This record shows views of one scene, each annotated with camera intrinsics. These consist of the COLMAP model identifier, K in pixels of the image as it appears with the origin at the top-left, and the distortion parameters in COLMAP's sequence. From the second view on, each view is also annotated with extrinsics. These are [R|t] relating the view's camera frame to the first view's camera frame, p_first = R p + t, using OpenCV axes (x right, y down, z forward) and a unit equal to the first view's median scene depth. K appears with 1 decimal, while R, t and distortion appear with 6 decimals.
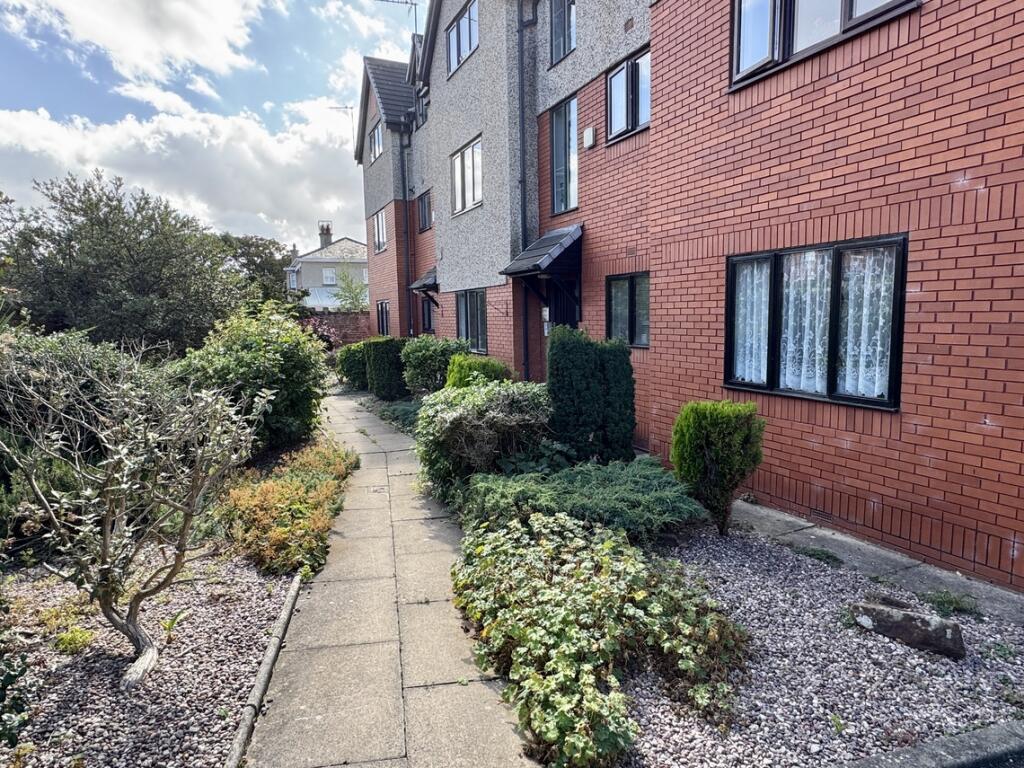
lens RADIAL K [[596.2, 0, 509.6], [0, 596.2, 383.9], [0, 0, 1]] dist [0.004631, 0.000787]
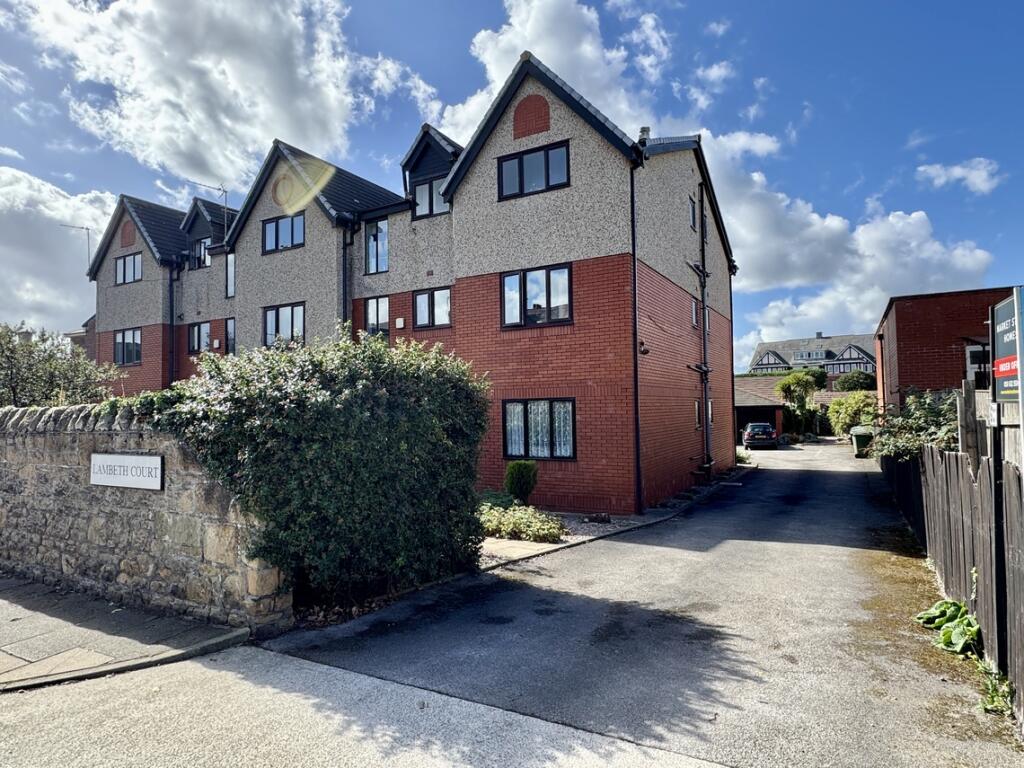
lens RADIAL K [[596.2, 0, 513.1], [0, 596.2, 387.1], [0, 0, 1]] dist [0.004631, 0.000787]
pose [[0.810544, 0.034738, 0.584646, -0.992938], [0.066620, 0.986292, -0.150963, 0.088153], [-0.581876, 0.161311, 0.797119, -0.885952]]
